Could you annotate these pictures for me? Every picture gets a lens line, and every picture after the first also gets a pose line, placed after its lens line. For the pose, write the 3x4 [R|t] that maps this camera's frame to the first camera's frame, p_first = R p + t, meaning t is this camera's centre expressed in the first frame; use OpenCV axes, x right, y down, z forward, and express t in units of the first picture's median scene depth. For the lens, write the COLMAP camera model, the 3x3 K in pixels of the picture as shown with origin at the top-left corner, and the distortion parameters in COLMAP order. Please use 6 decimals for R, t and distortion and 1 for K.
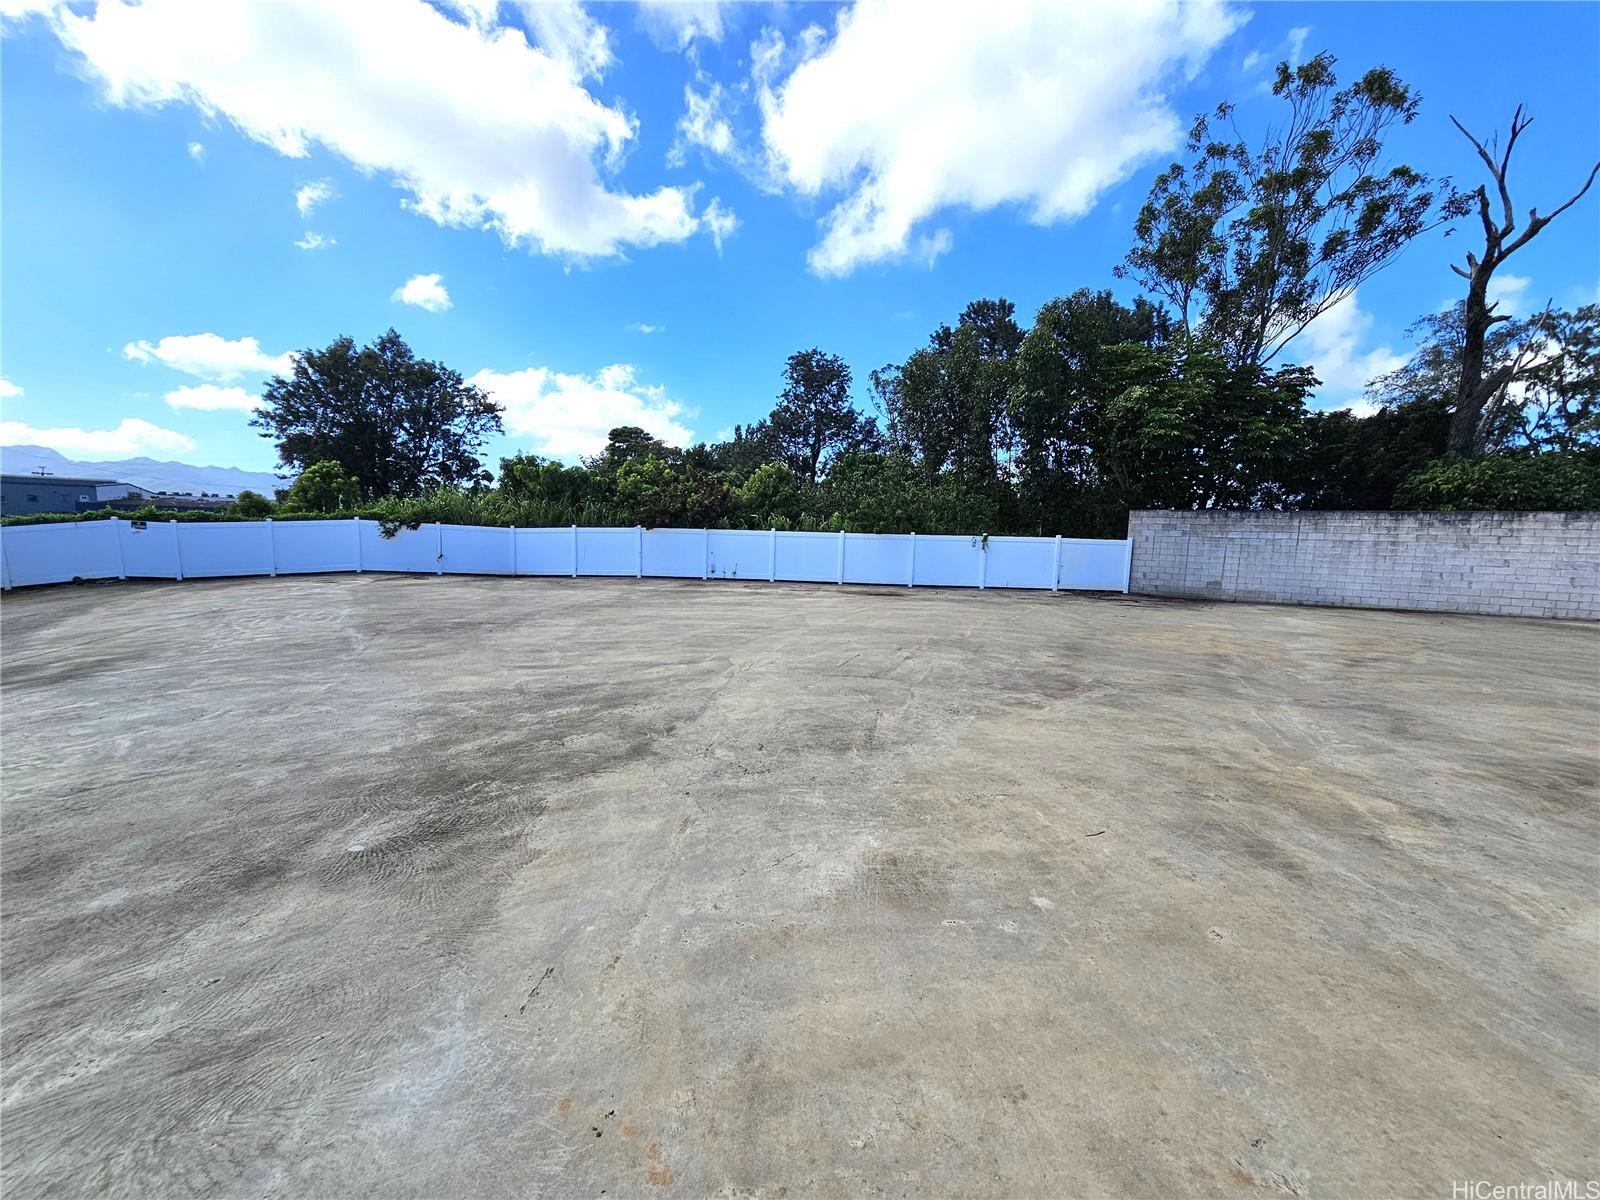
lens RADIAL K [[650.4, 0, 802.3], [0, 650.4, 605.1], [0, 0, 1]] dist [-0.005302, 0.000195]
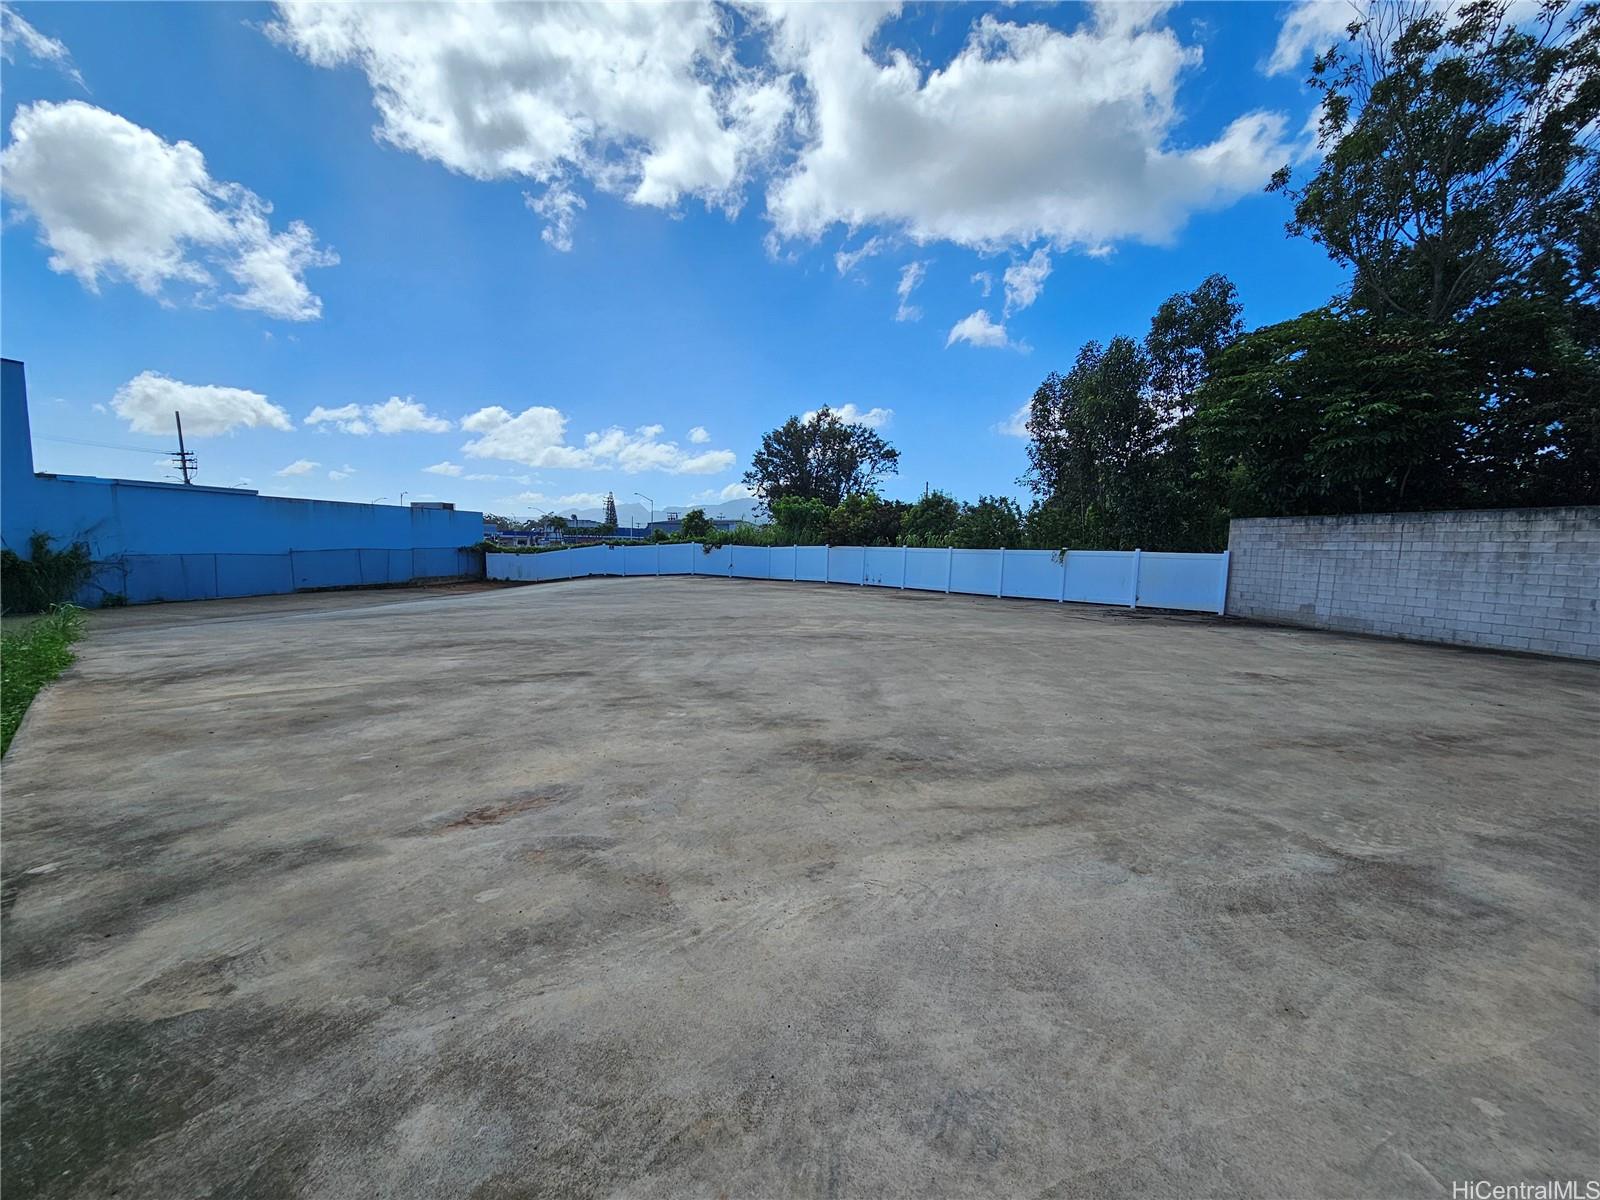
lens RADIAL K [[650.4, 0, 784.8], [0, 650.4, 597.6], [0, 0, 1]] dist [-0.005302, 0.000195]
pose [[0.703133, 0.044045, -0.709693, 0.700036], [-0.074060, 0.997188, -0.011488, 0.011386], [0.707191, 0.060638, 0.704417, -0.018936]]
